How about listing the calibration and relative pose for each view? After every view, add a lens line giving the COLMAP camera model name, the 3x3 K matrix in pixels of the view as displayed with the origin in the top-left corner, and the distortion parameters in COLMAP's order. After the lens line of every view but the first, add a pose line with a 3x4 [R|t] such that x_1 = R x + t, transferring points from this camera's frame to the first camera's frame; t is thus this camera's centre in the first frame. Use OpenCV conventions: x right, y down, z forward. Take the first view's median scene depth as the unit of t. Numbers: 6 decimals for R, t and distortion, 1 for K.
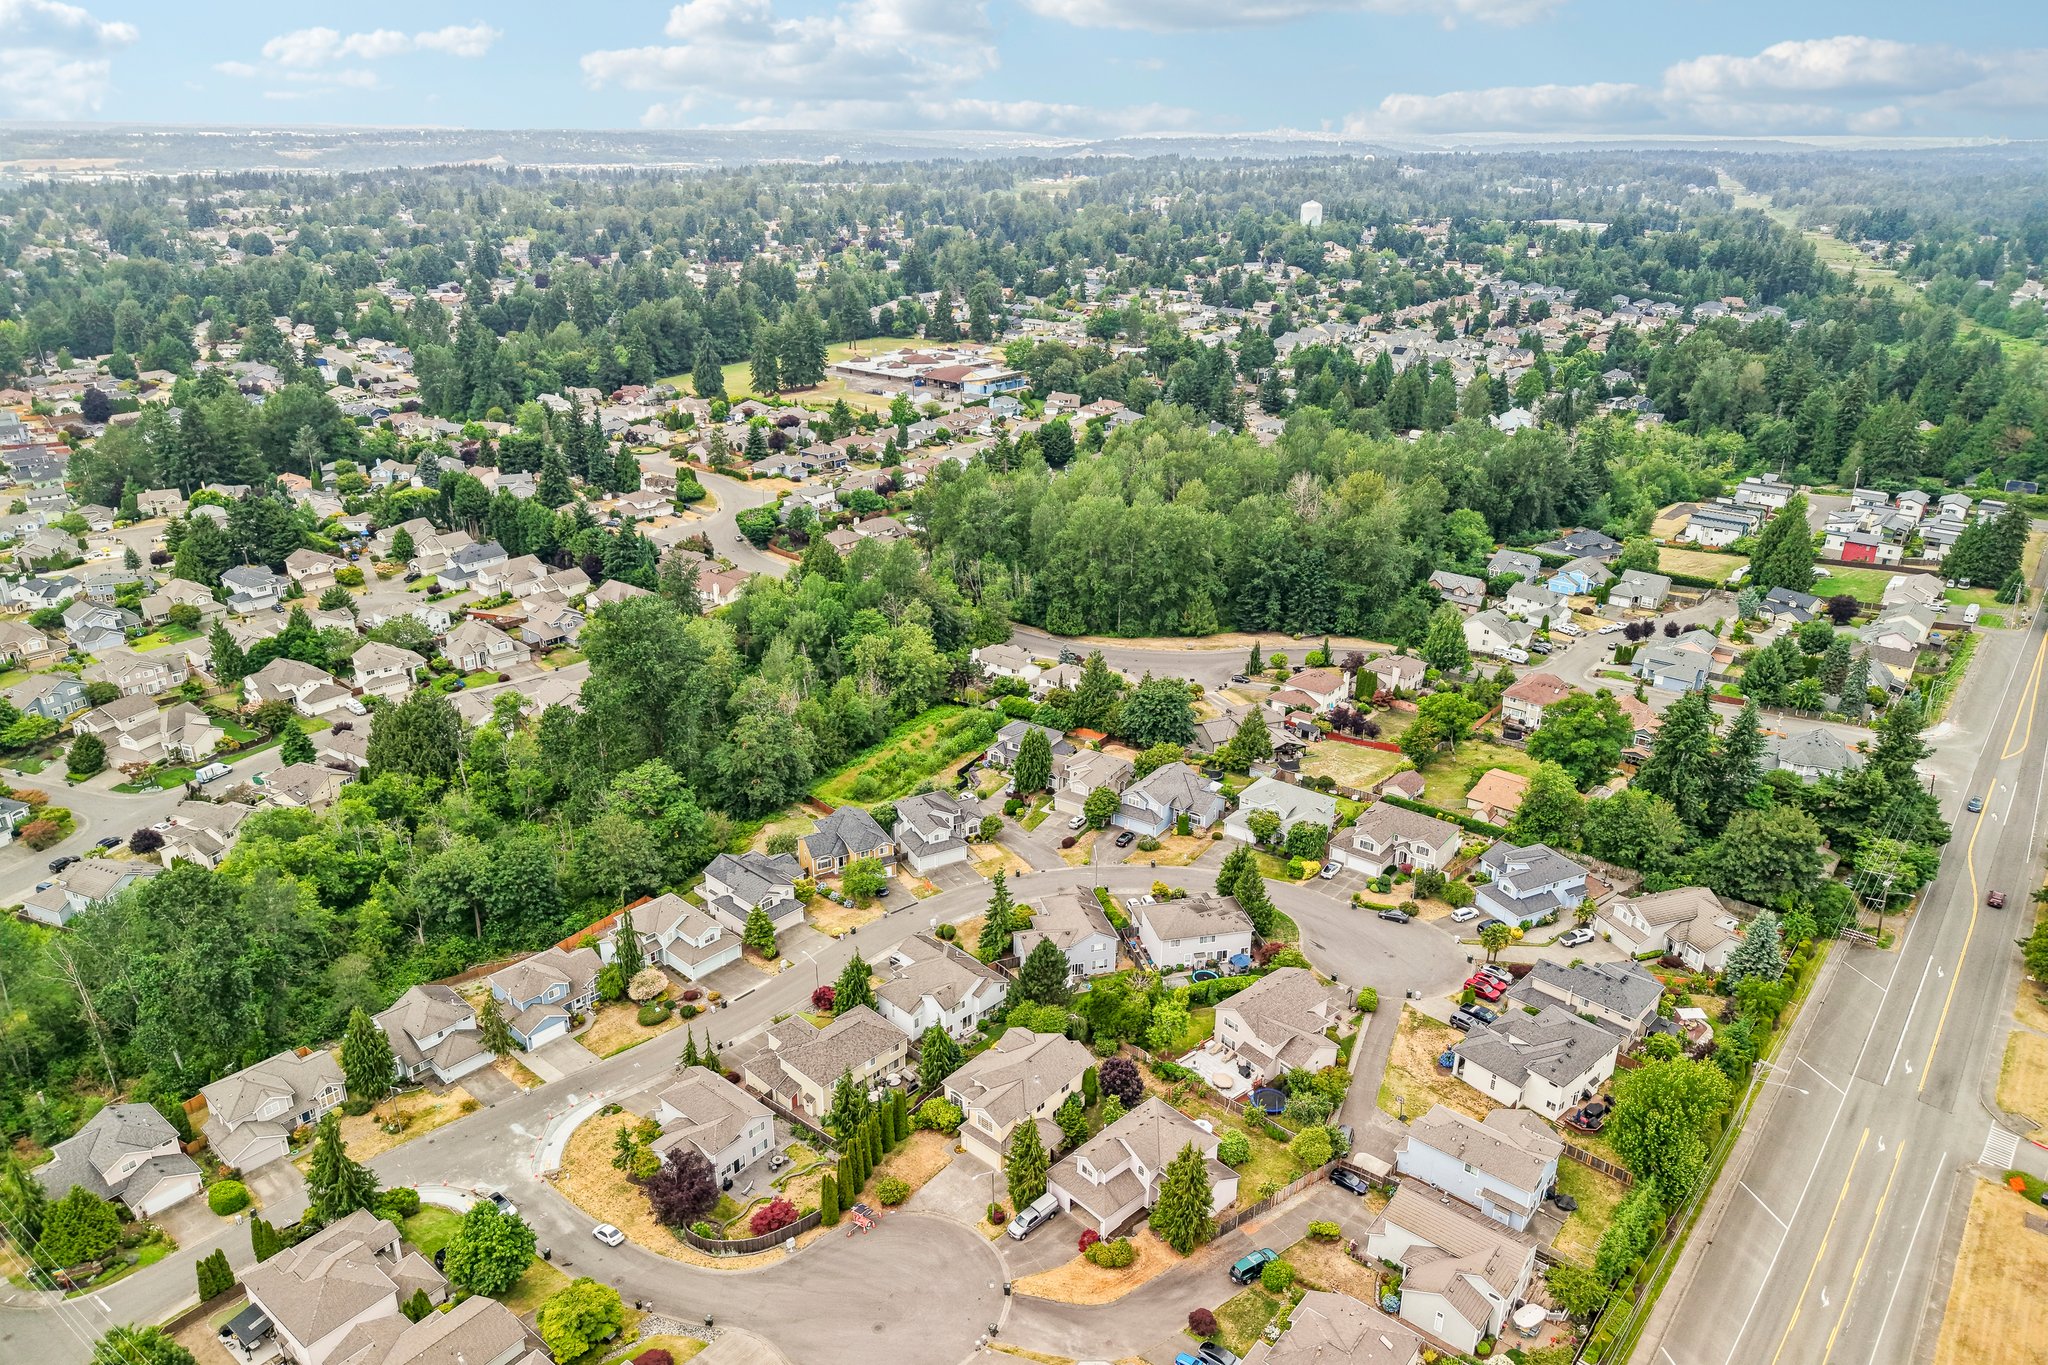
lens RADIAL K [[1375.2, 0, 1024.0], [0, 1375.2, 682.5], [0, 0, 1]] dist [0.020360, -0.009009]
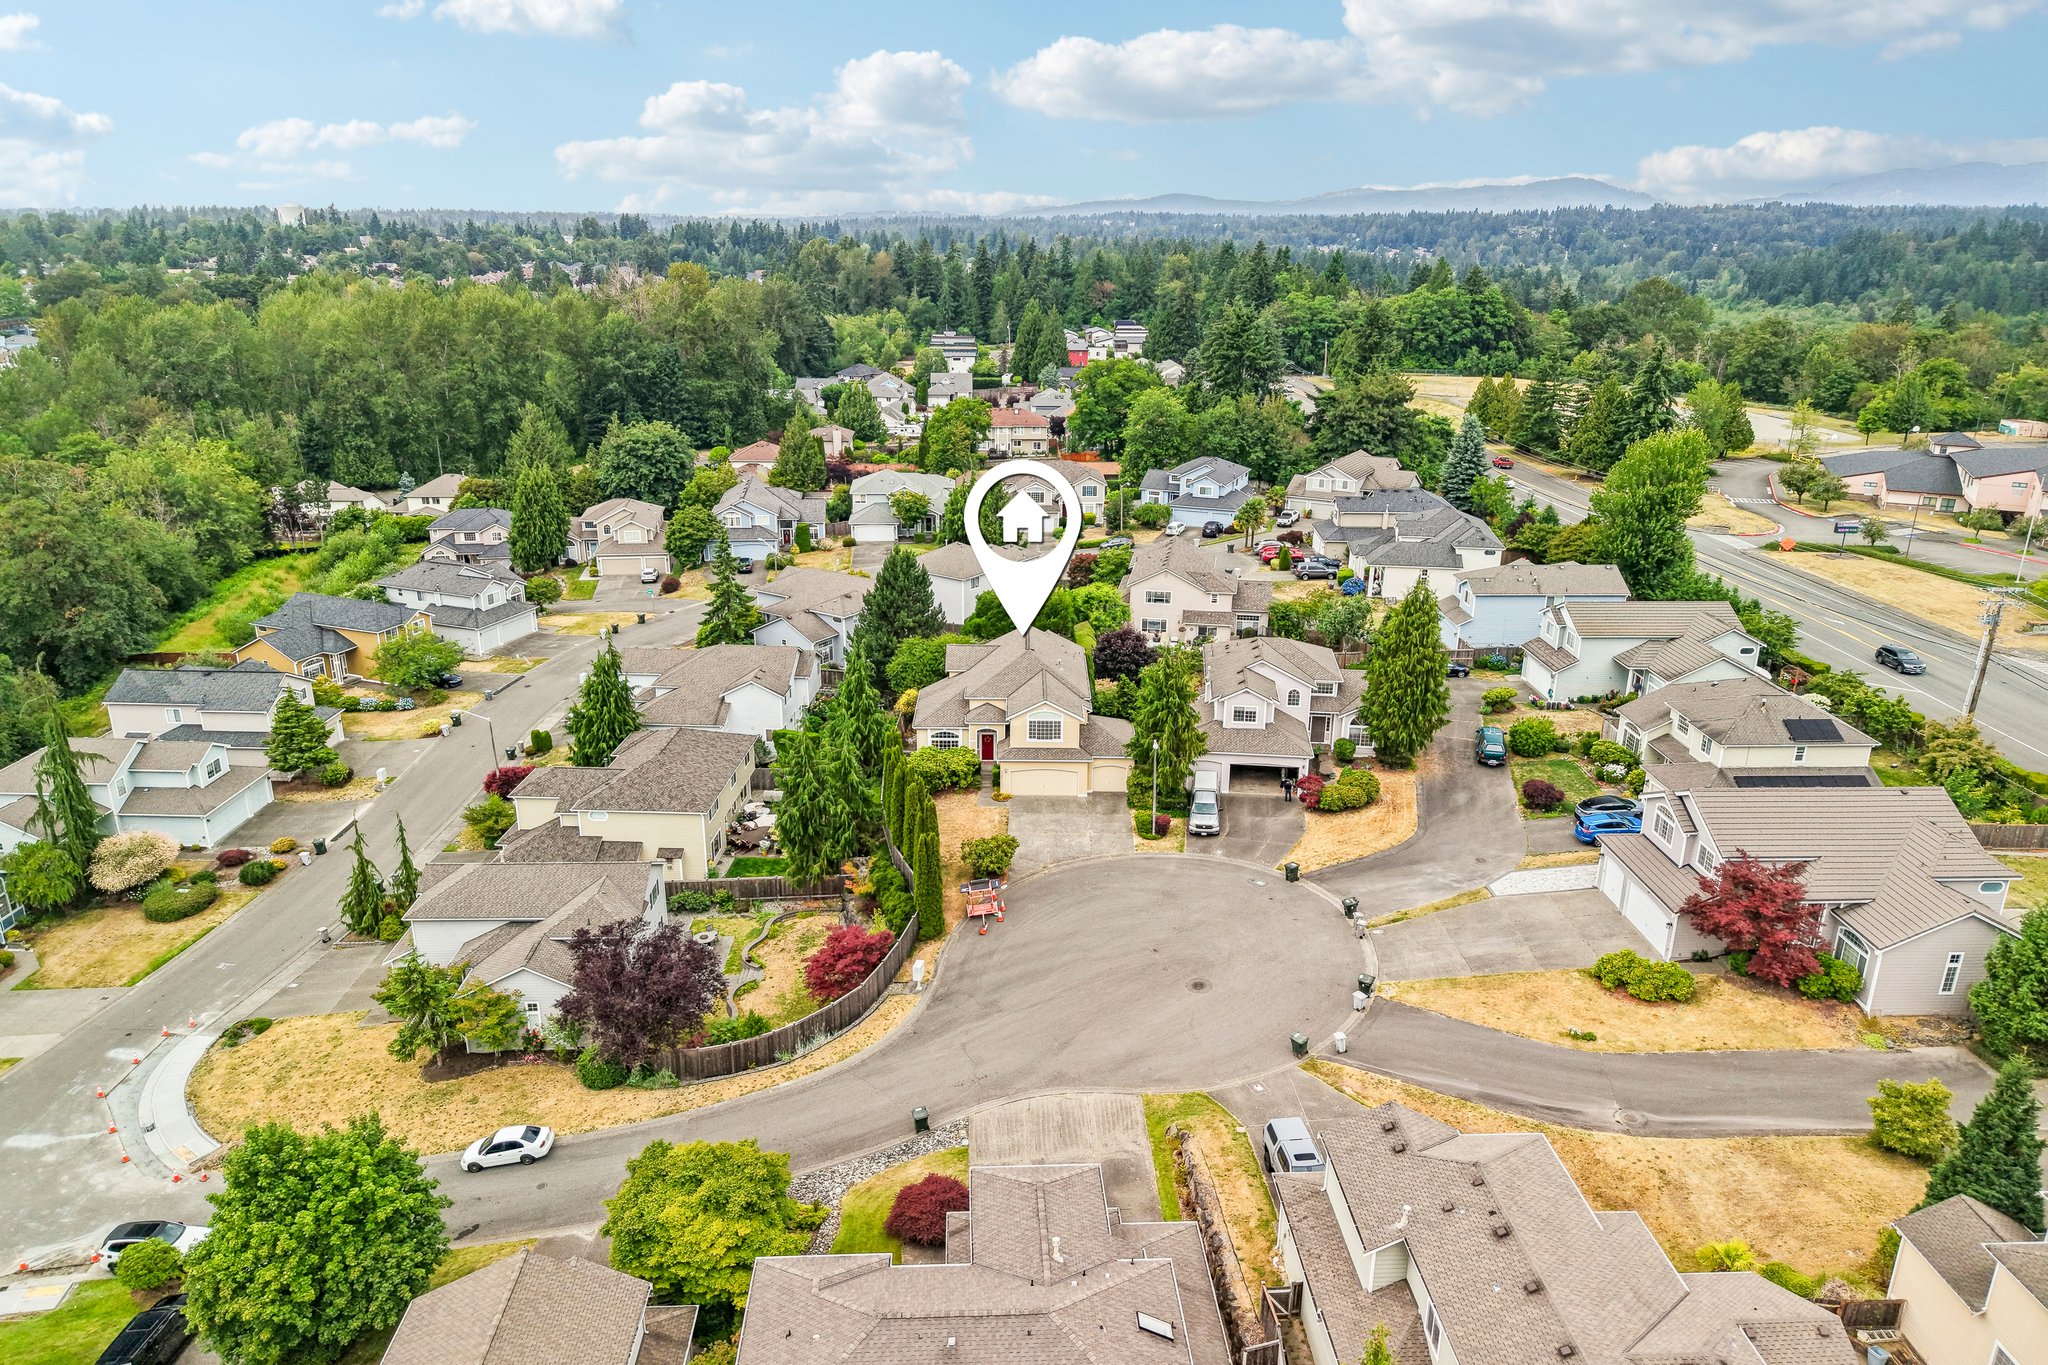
lens RADIAL K [[1375.2, 0, 1024.0], [0, 1375.2, 682.5], [0, 0, 1]] dist [0.020360, -0.009009]
pose [[0.750436, -0.214052, 0.625322, -0.367418], [0.250340, 0.967668, 0.030812, 0.248834], [-0.611700, 0.133420, 0.779758, 0.472707]]
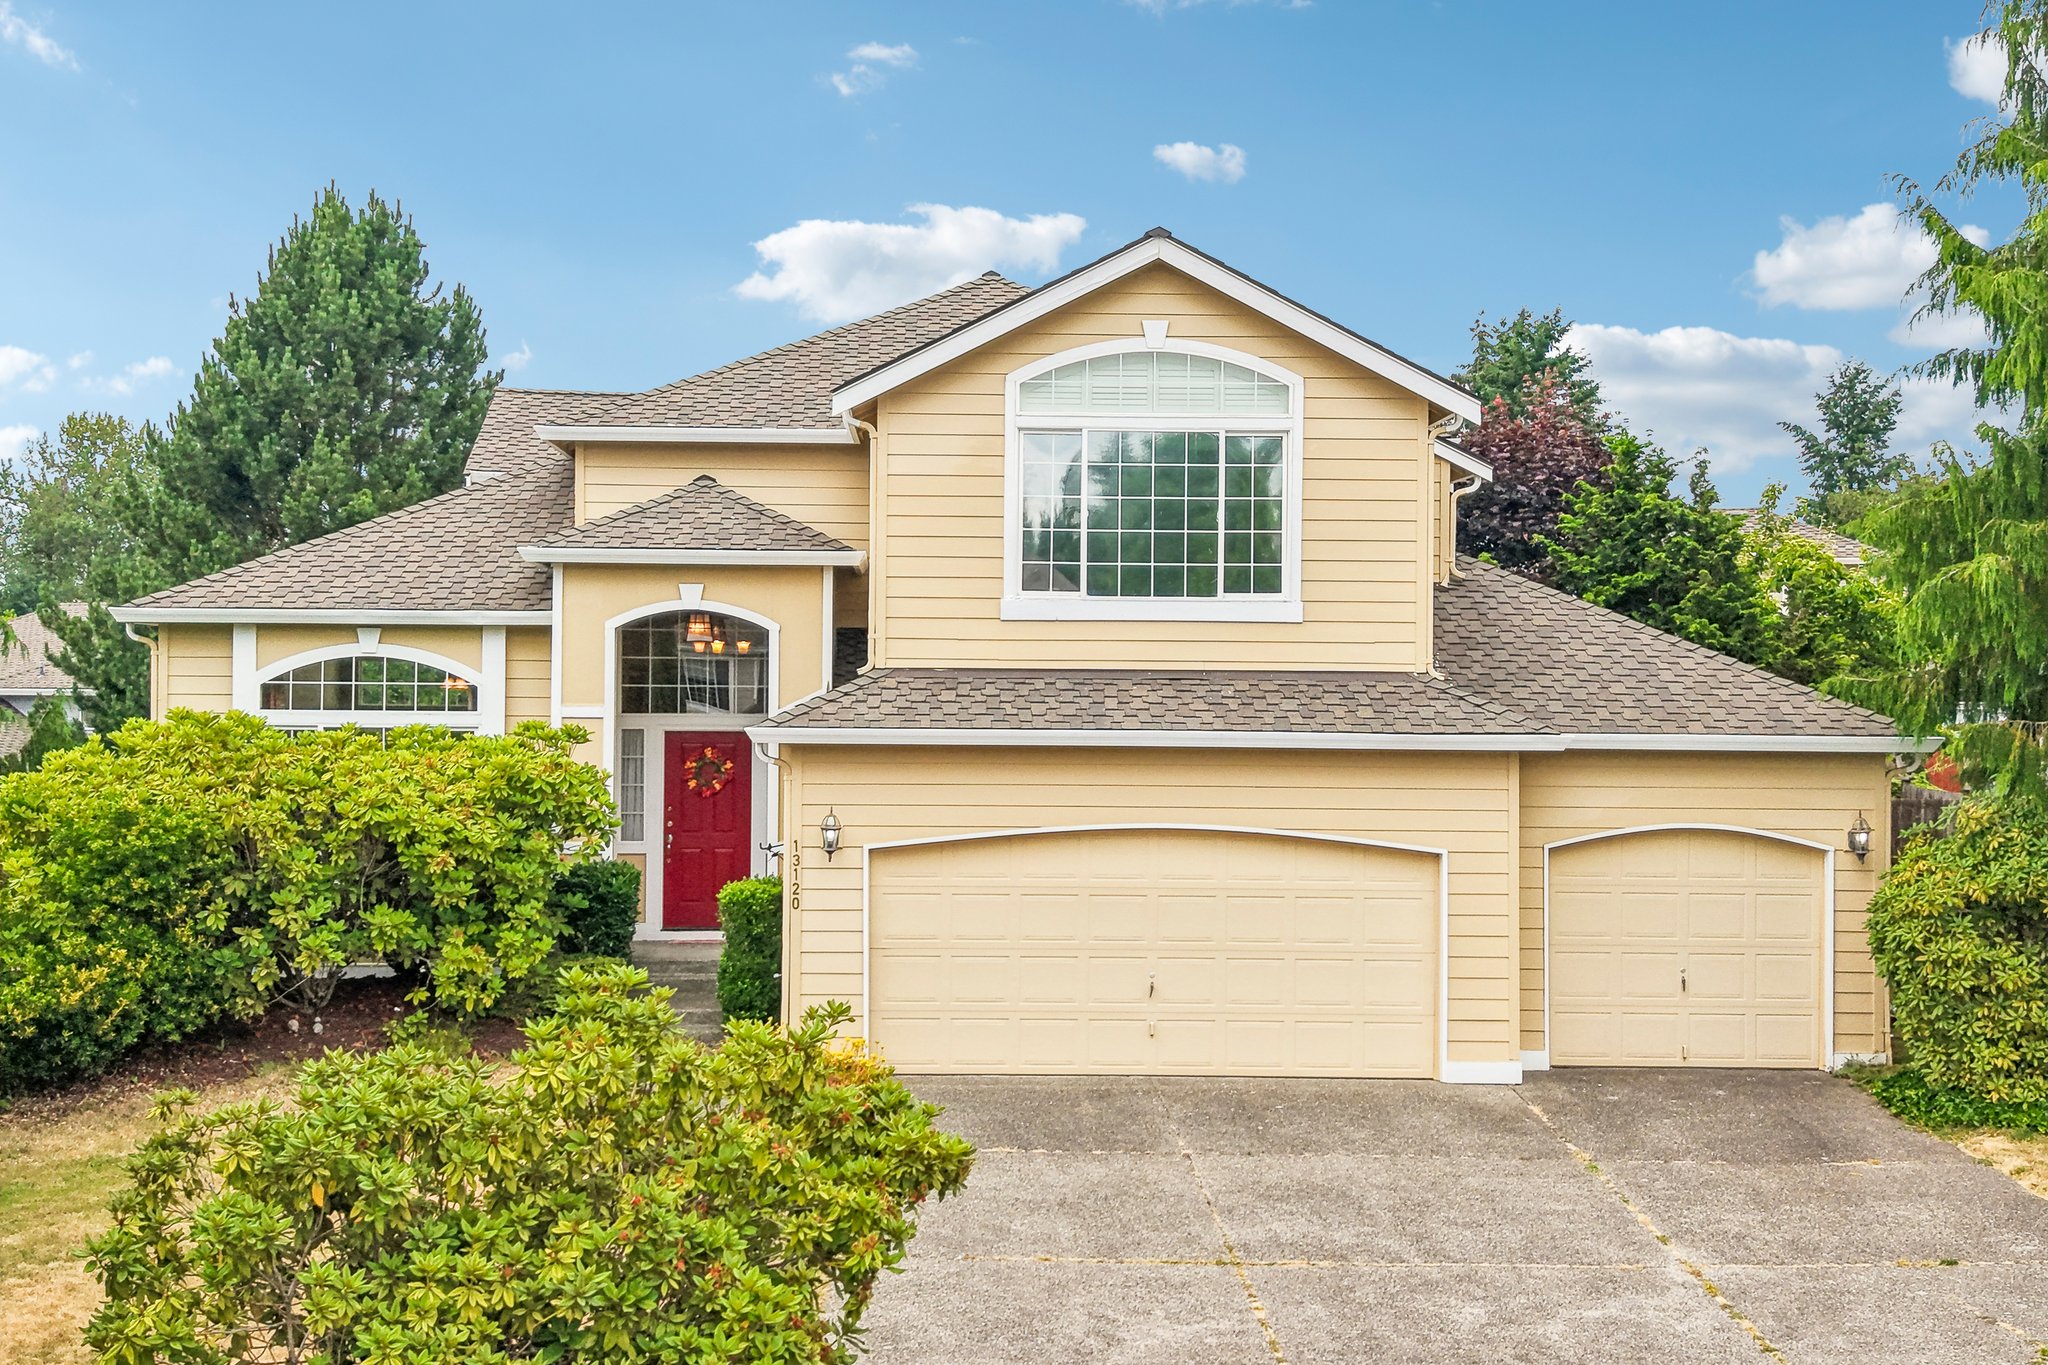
lens RADIAL K [[2733.1, 0, 1017.1], [0, 2733.1, 657.7], [0, 0, 1]] dist [0.090934, -0.030723]
pose [[0.726667, 0.004894, 0.686972, -0.125631], [0.258765, 0.924376, -0.280302, 0.325936], [-0.636393, 0.381451, 0.670447, 0.805678]]
